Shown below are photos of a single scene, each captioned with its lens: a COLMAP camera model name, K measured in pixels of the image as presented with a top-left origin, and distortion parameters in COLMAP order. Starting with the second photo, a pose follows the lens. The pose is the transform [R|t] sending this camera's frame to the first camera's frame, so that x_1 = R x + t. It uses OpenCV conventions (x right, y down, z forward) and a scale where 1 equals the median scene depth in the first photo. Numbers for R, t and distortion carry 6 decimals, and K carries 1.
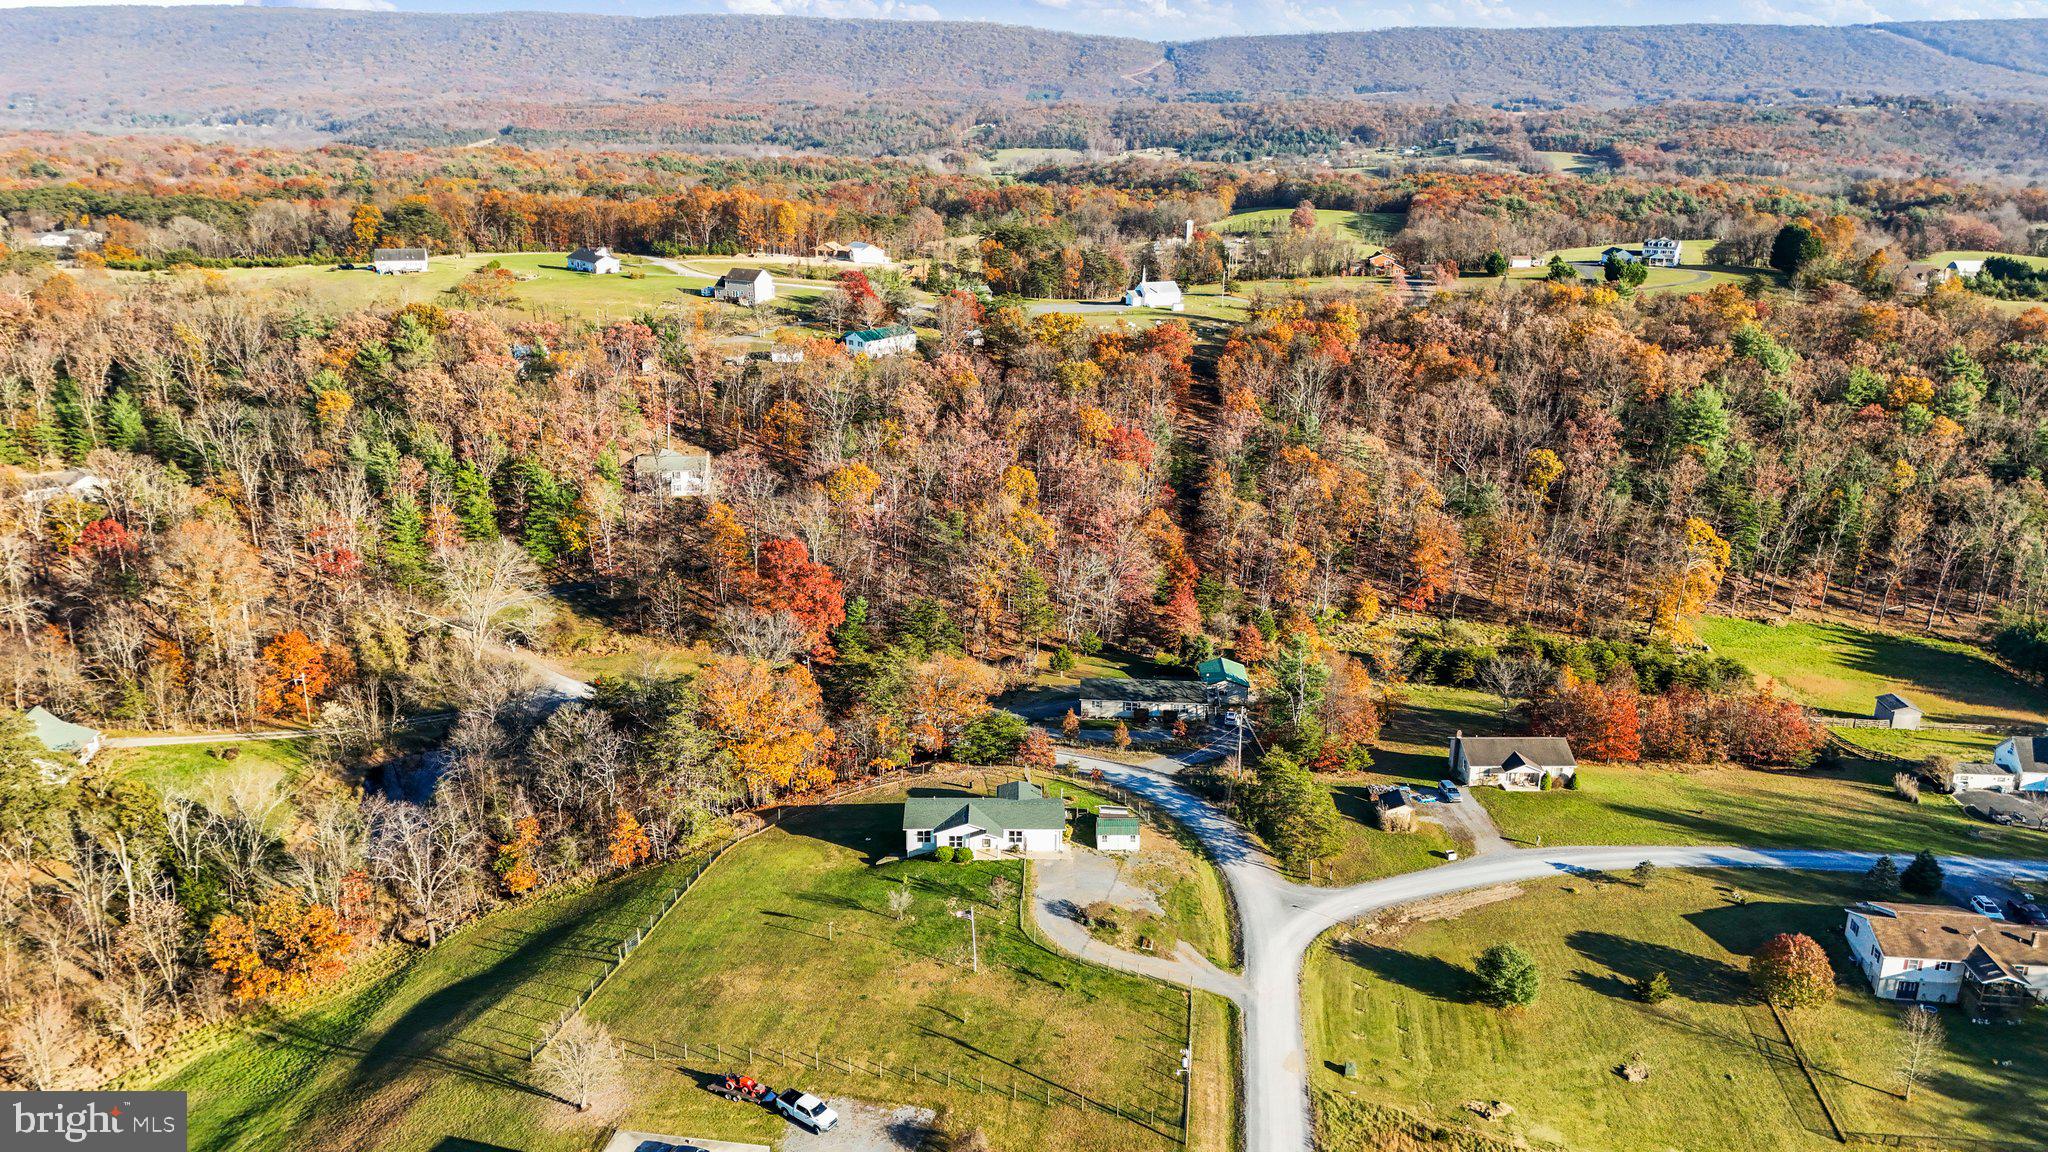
lens RADIAL K [[1501.4, 0, 1023.6], [0, 1501.4, 582.1], [0, 0, 1]] dist [0.075339, -0.069440]
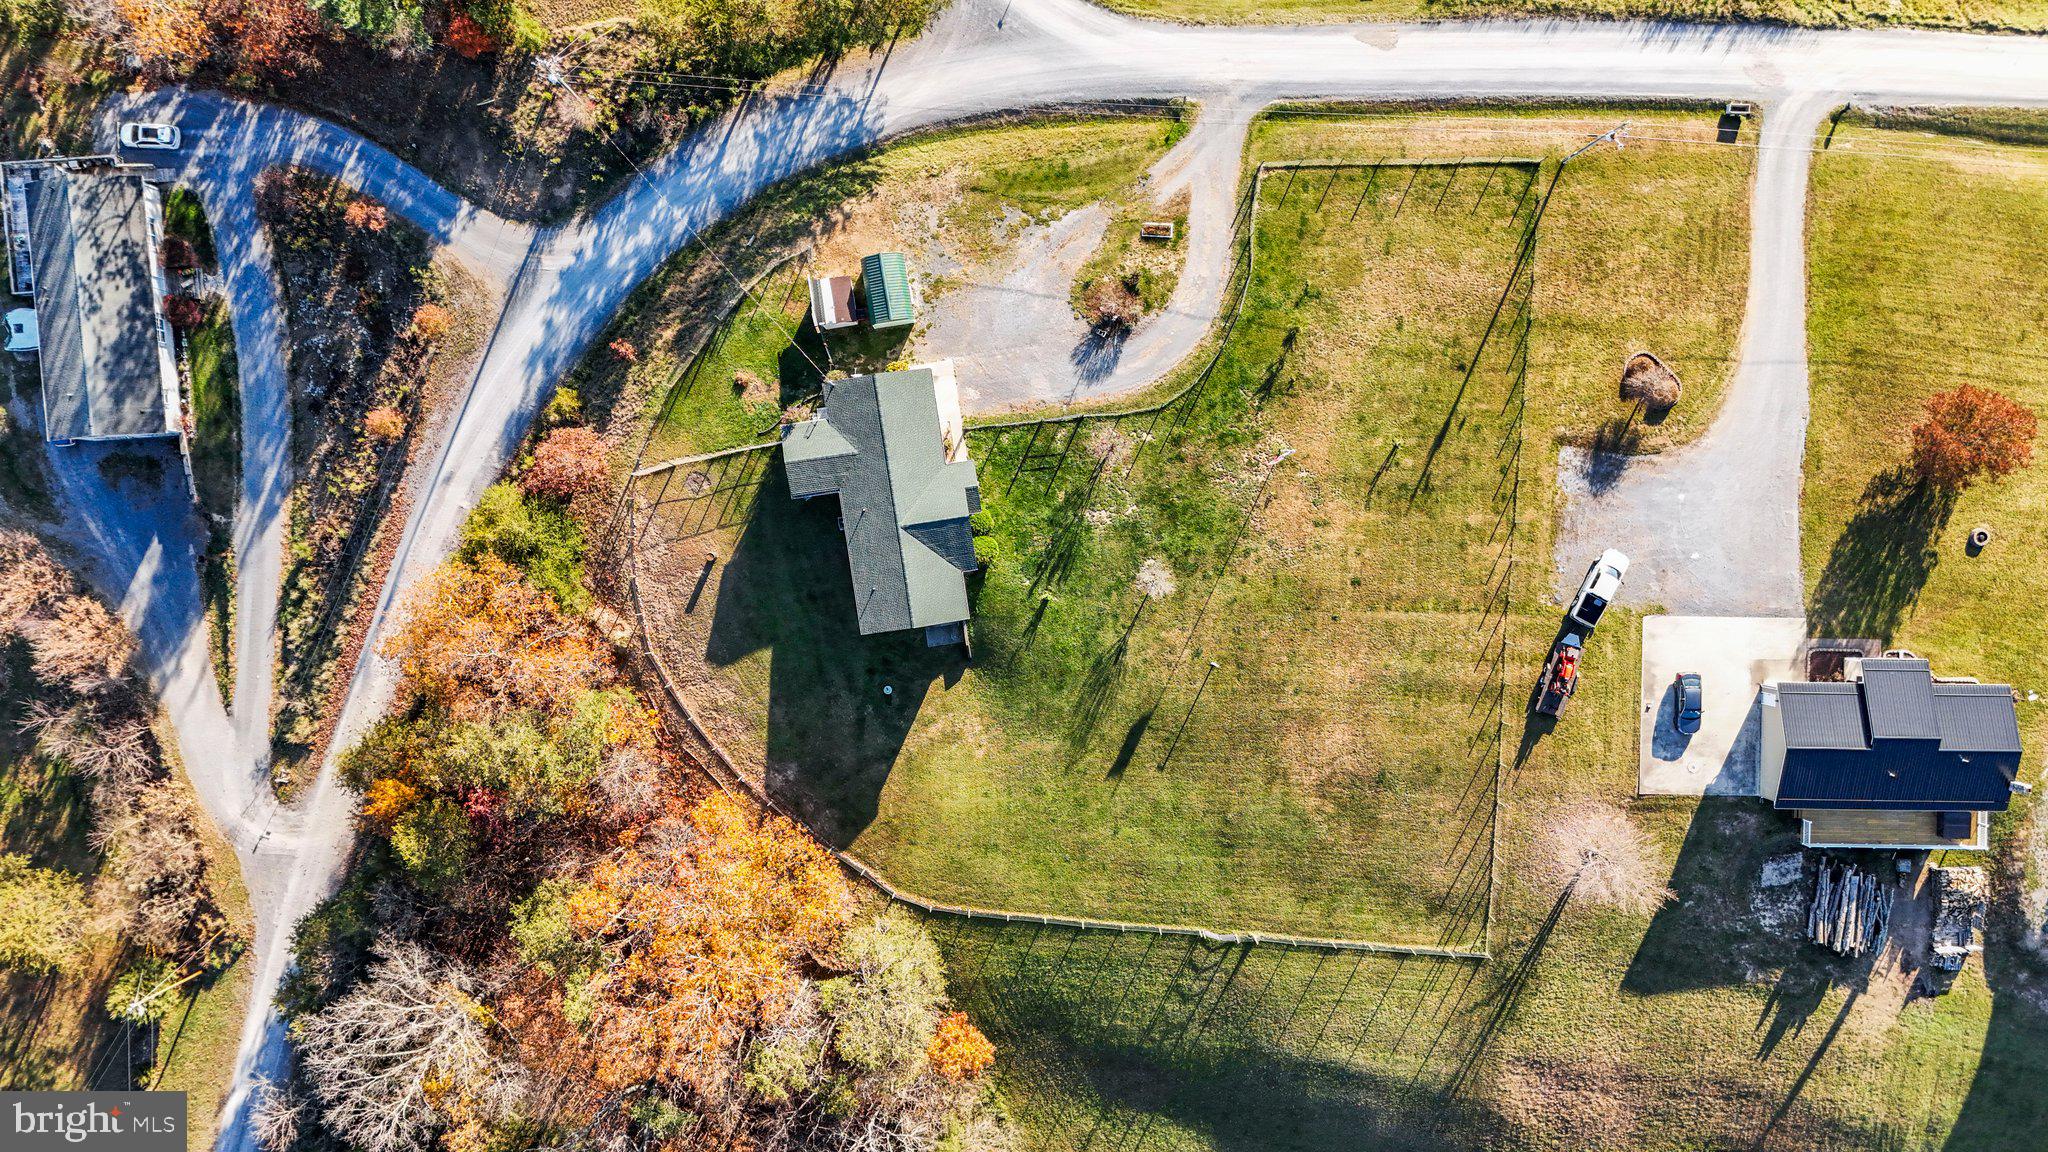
lens RADIAL K [[1516.8, 0, 1026.2], [0, 1516.8, 550.2], [0, 0, 1]] dist [0.091848, -0.110132]
pose [[-0.140173, -0.989557, -0.033598, -0.029352], [0.299674, -0.074742, 0.951109, -0.393932], [-0.943688, 0.123251, 0.307021, 0.690638]]
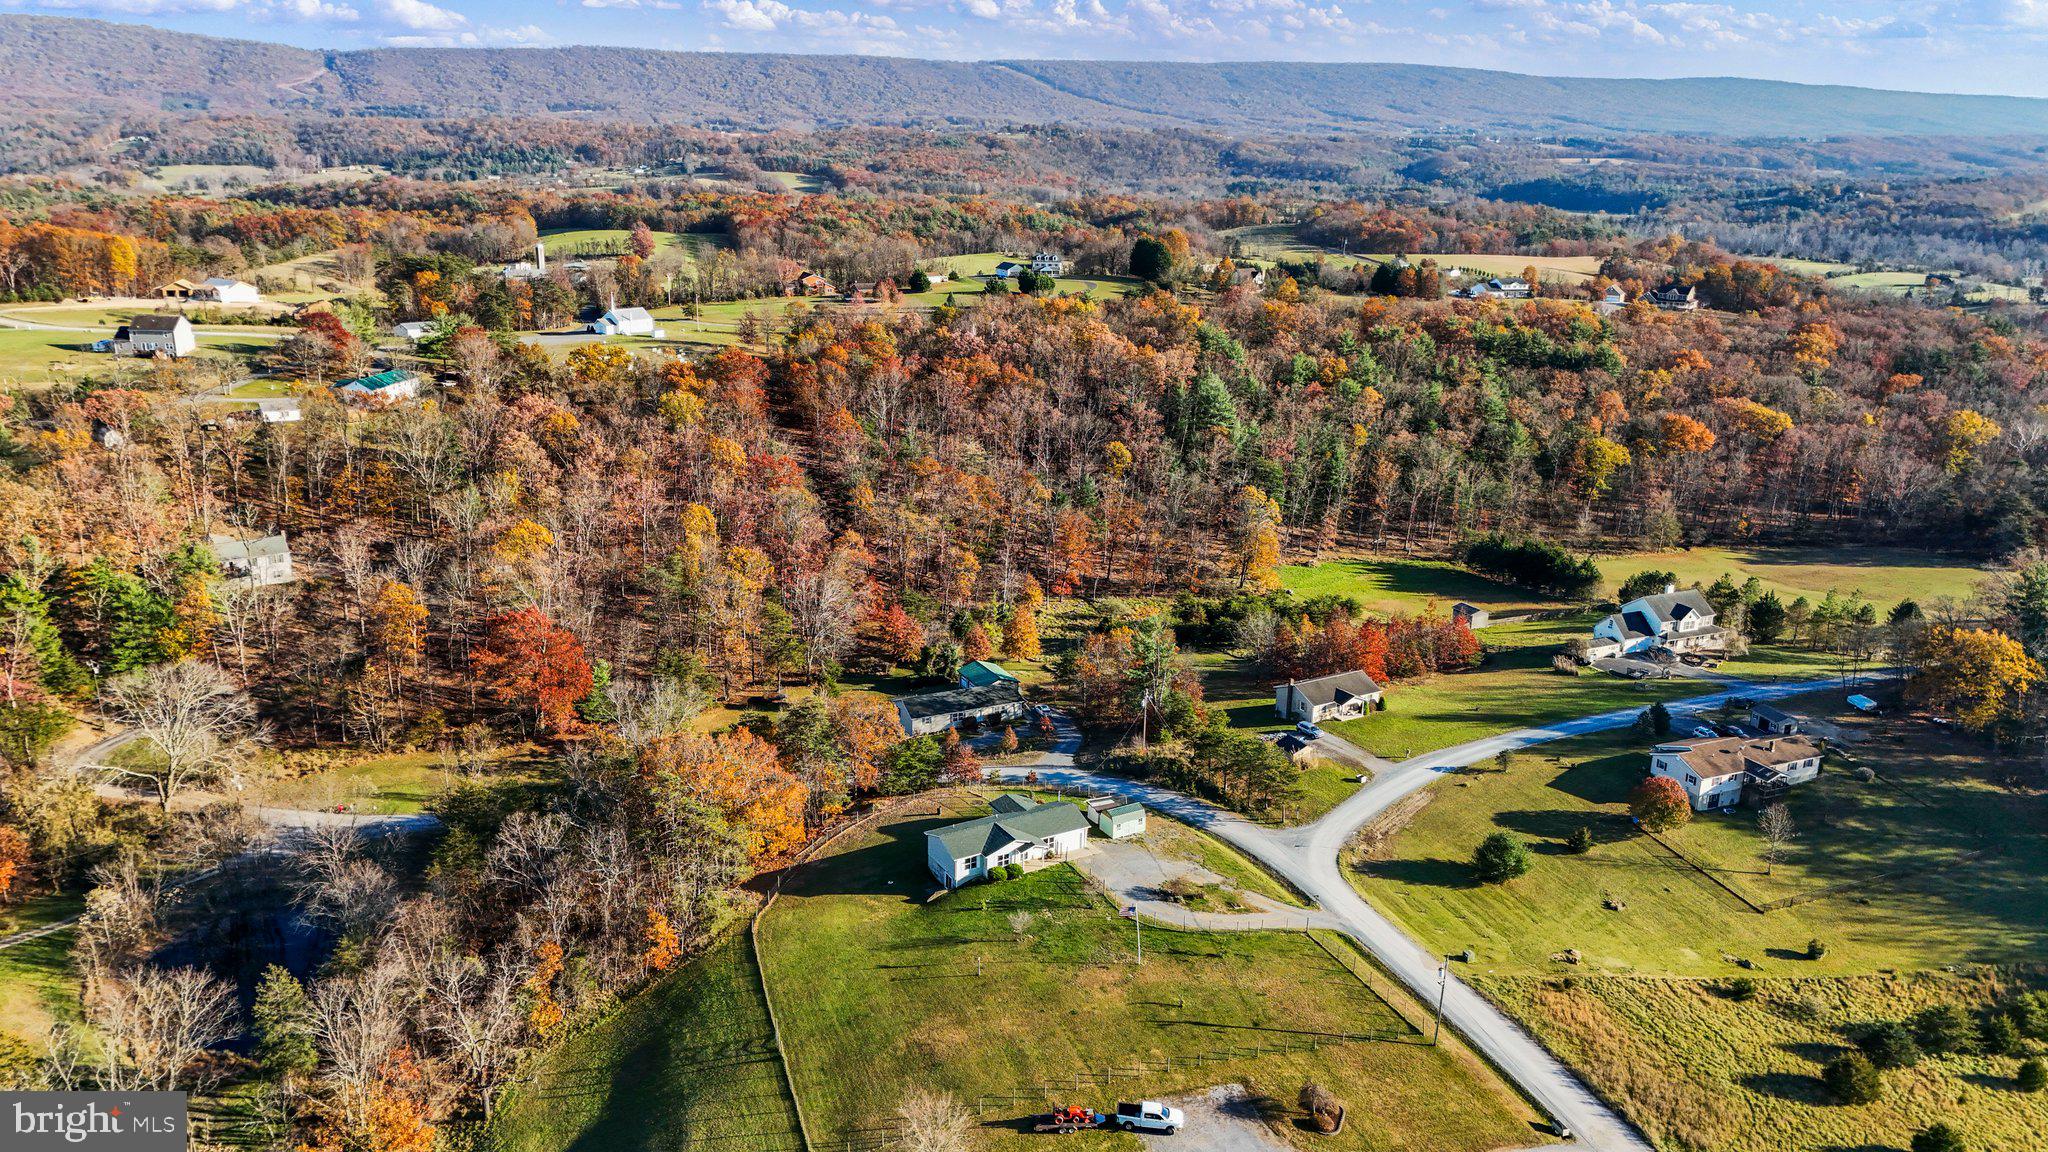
lens RADIAL K [[1501.4, 0, 1023.6], [0, 1501.4, 582.1], [0, 0, 1]] dist [0.075339, -0.069440]
pose [[0.871256, -0.135894, 0.471642, -0.436372], [0.141075, 0.989694, 0.024556, -0.033706], [-0.470118, 0.045143, 0.881448, 0.074089]]
